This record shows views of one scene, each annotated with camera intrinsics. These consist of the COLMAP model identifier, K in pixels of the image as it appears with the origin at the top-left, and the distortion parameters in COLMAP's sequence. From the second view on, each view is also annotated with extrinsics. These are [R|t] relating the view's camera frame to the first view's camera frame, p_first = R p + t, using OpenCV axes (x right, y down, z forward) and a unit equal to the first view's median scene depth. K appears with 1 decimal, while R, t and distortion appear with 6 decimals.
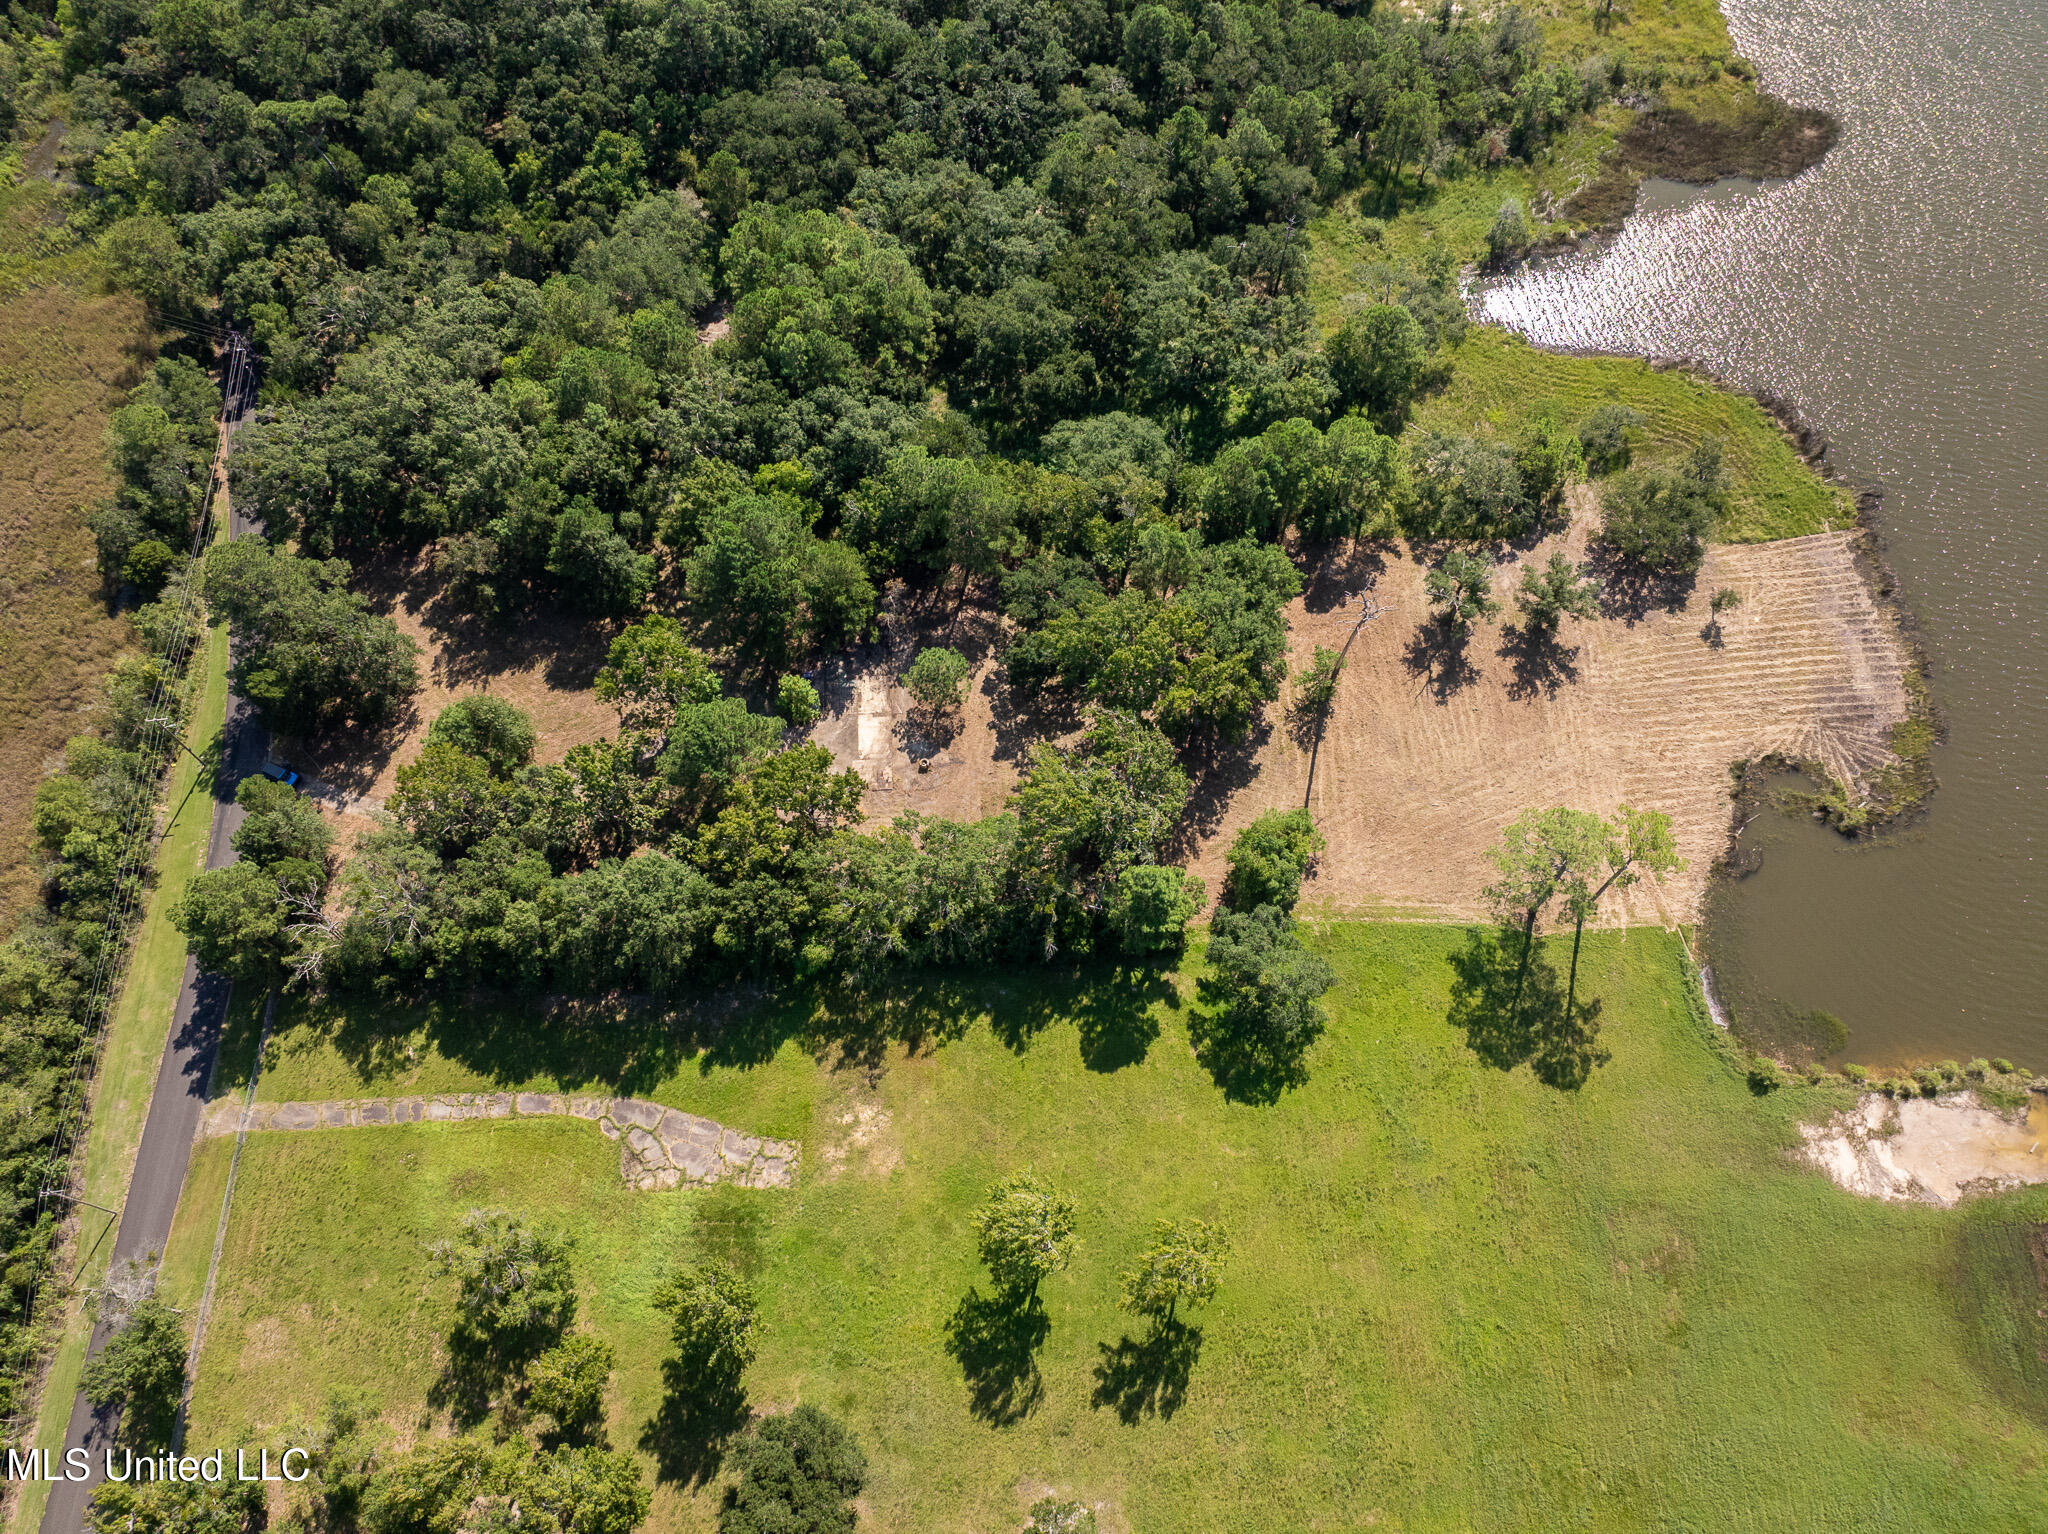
lens RADIAL K [[1436.0, 0, 1024.0], [0, 1436.0, 767.0], [0, 0, 1]] dist [-0.039068, 0.003864]
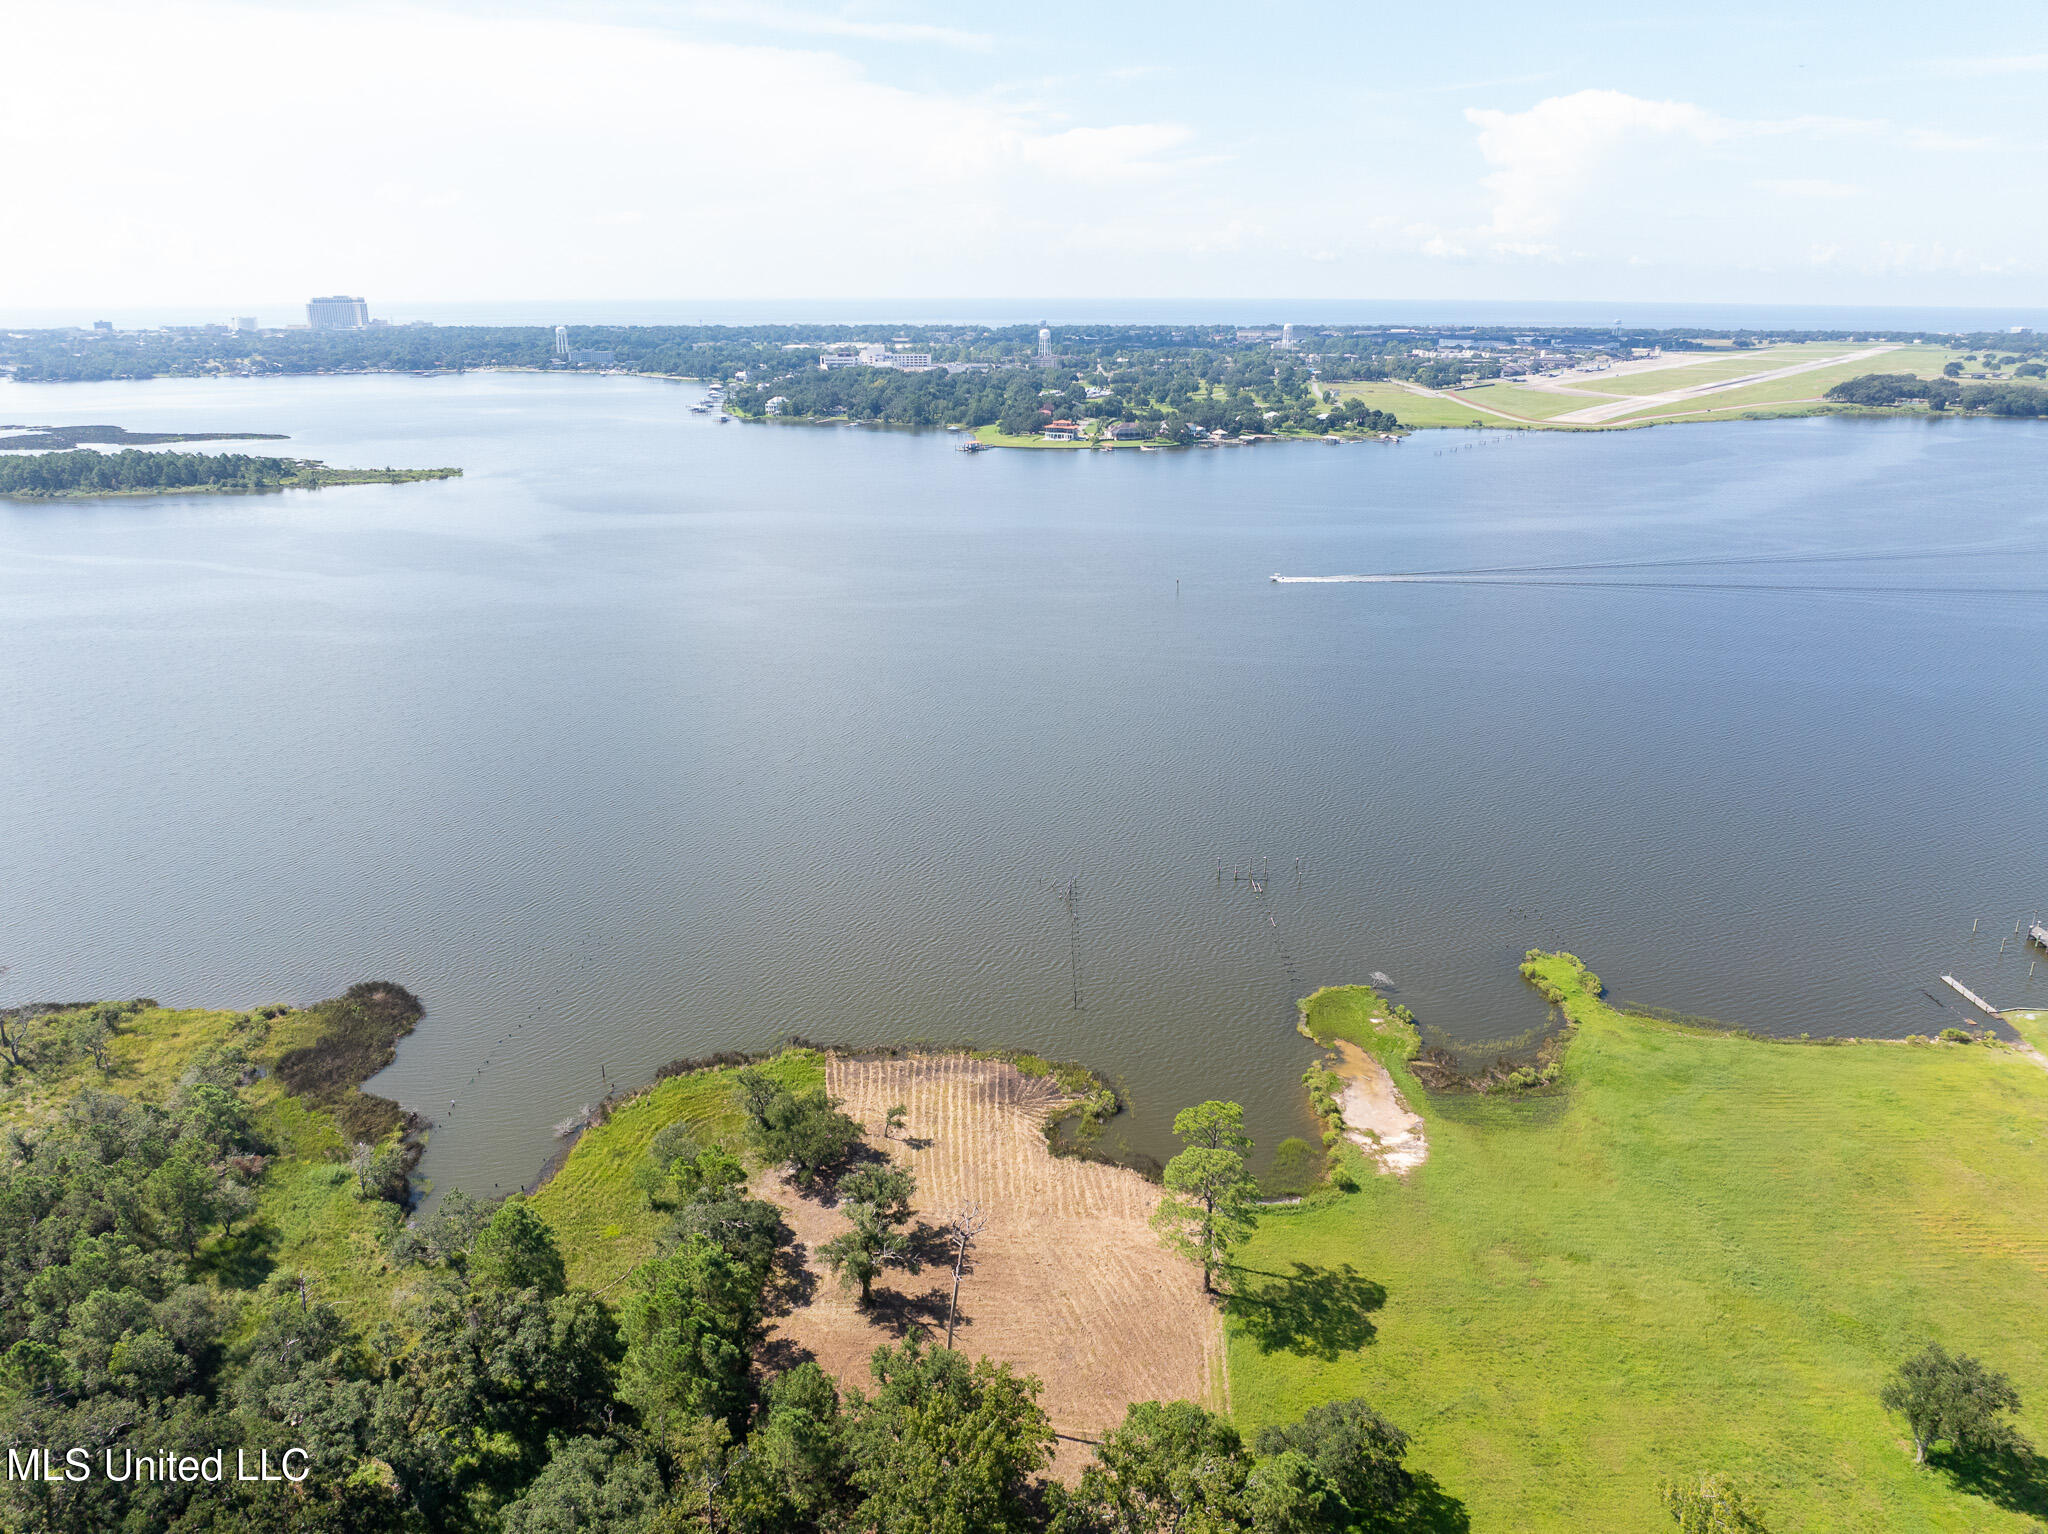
lens RADIAL K [[1436.0, 0, 1024.0], [0, 1436.0, 767.0], [0, 0, 1]] dist [-0.039068, 0.003864]
pose [[0.050356, -0.312412, 0.948611, -0.531480], [0.883822, 0.456265, 0.103348, -0.308311], [-0.465105, 0.833199, 0.299093, 0.463443]]
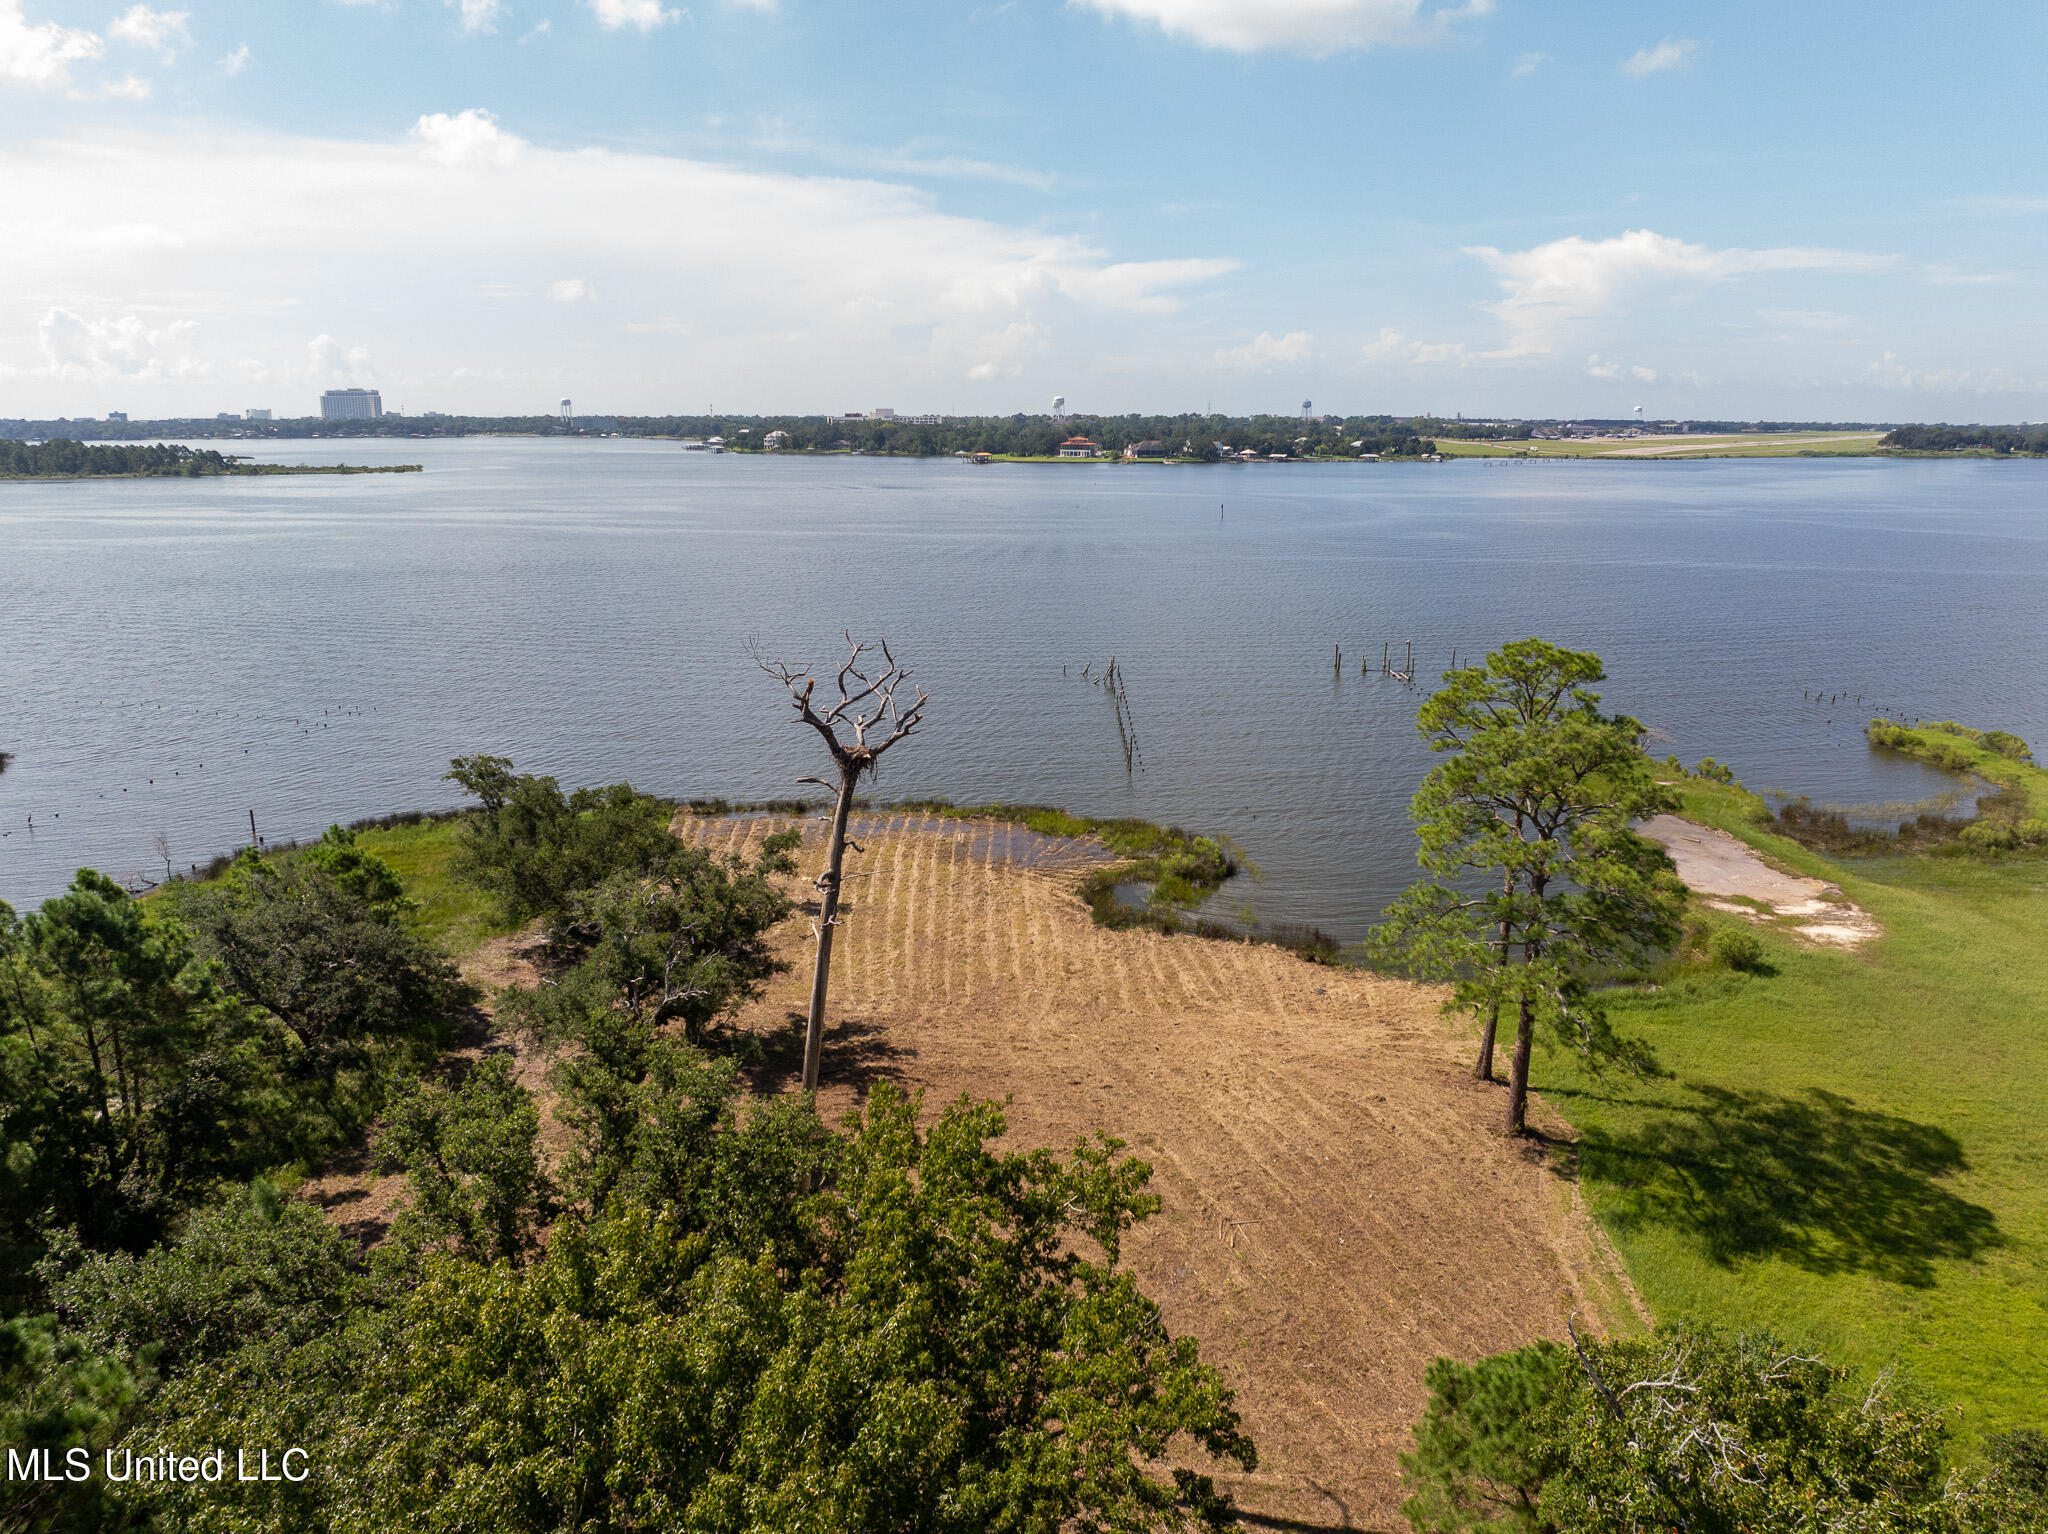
lens RADIAL K [[1460.8, 0, 1052.1], [0, 1460.8, 740.0], [0, 0, 1]] dist [-0.043687, 0.000724]
pose [[0.040814, -0.227354, 0.972956, -0.023045], [0.879507, 0.470255, 0.072992, -0.100752], [-0.474133, 0.852743, 0.219153, 0.920852]]
